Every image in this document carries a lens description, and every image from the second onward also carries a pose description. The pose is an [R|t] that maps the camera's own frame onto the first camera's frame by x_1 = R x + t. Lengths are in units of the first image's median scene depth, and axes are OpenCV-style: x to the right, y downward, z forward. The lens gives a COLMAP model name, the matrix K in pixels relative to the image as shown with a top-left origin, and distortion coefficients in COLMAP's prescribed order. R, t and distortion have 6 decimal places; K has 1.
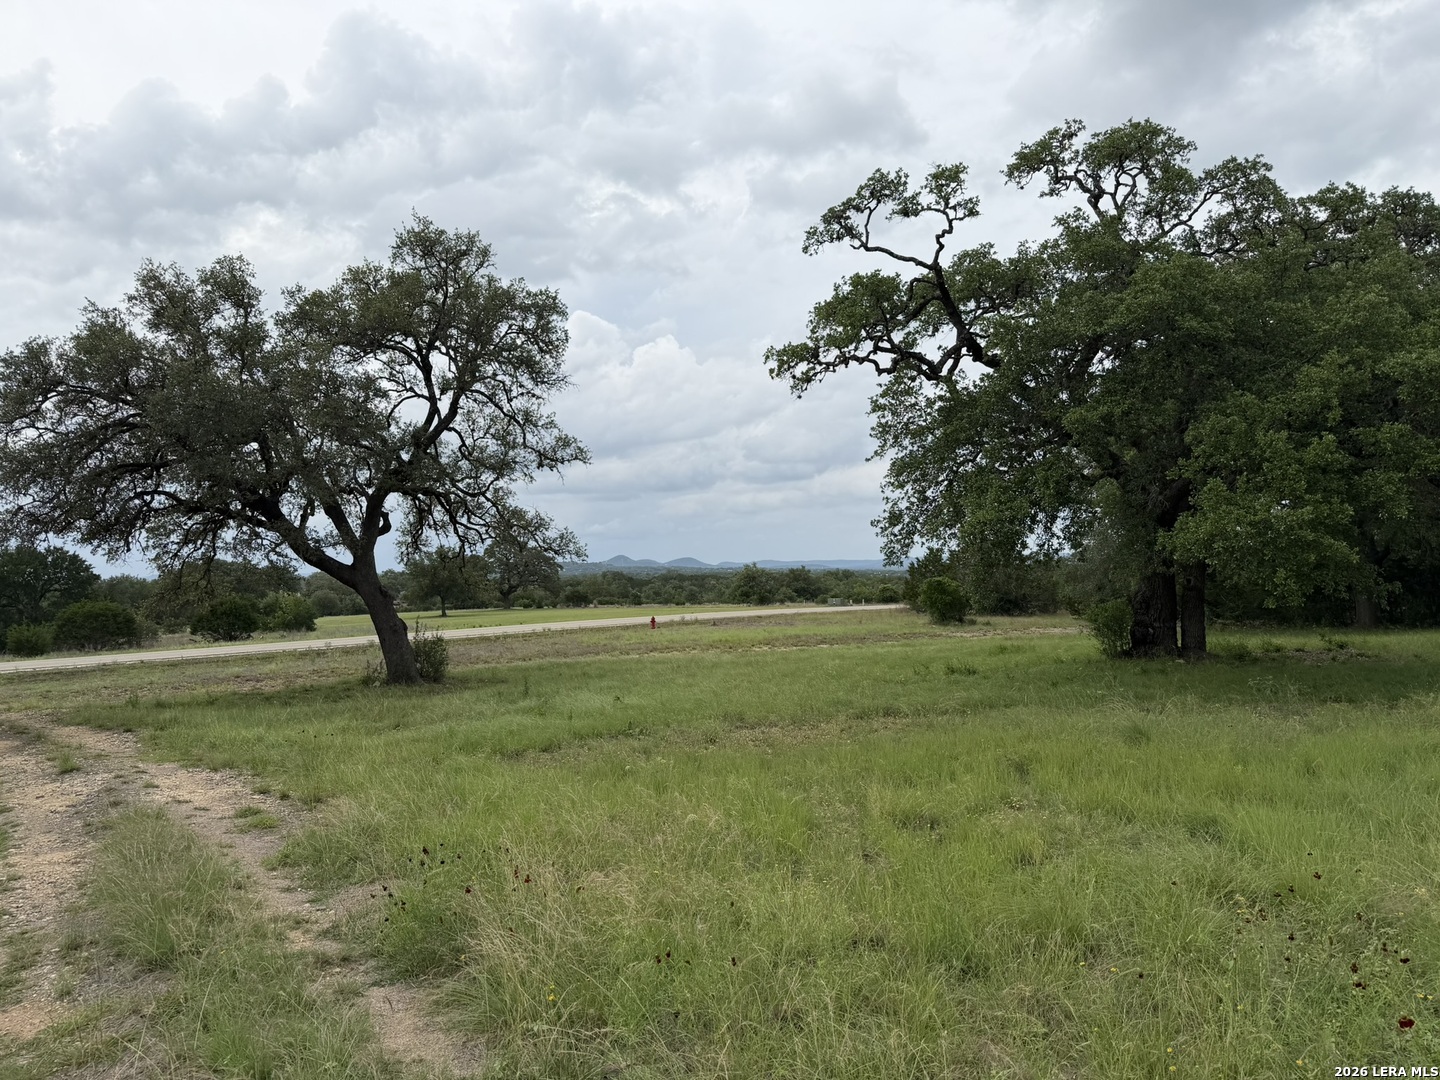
lens RADIAL K [[1025.6, 0, 715.7], [0, 1025.6, 533.9], [0, 0, 1]] dist [0.214746, -0.262584]
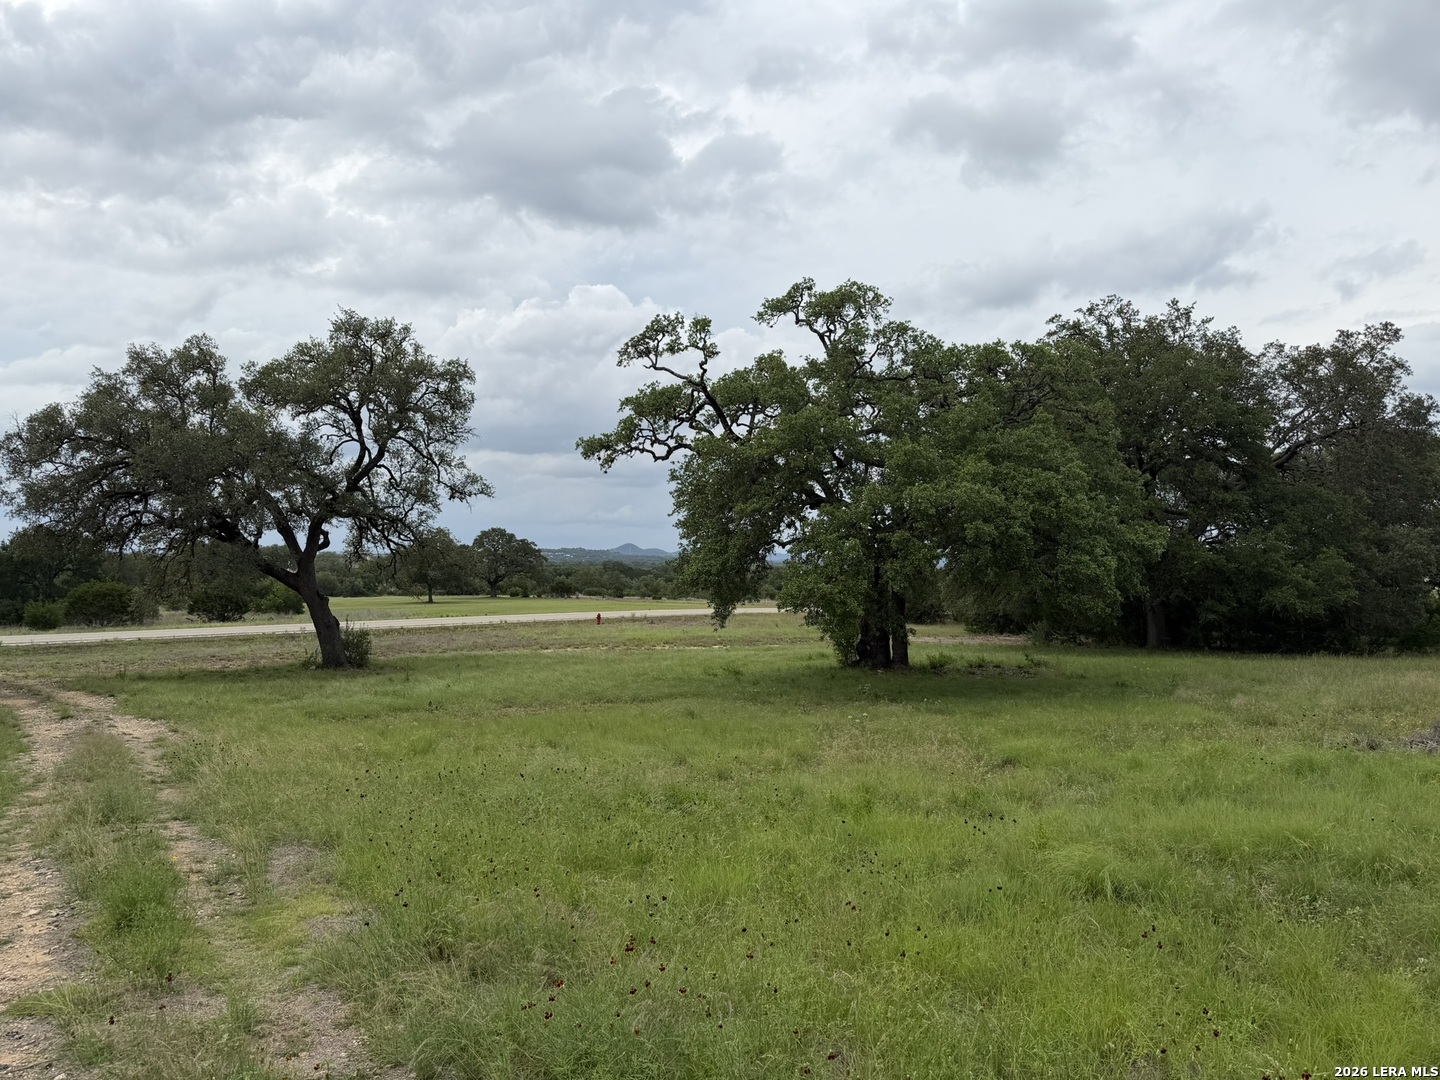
lens RADIAL K [[1082.9, 0, 720.0], [0, 1082.9, 540.0], [0, 0, 1]] dist [0.251326, -0.296974]
pose [[0.998804, 0.034104, -0.035043, 0.208188], [-0.033329, 0.999192, 0.022475, -0.057031], [0.035781, -0.021280, 0.999133, -0.325884]]
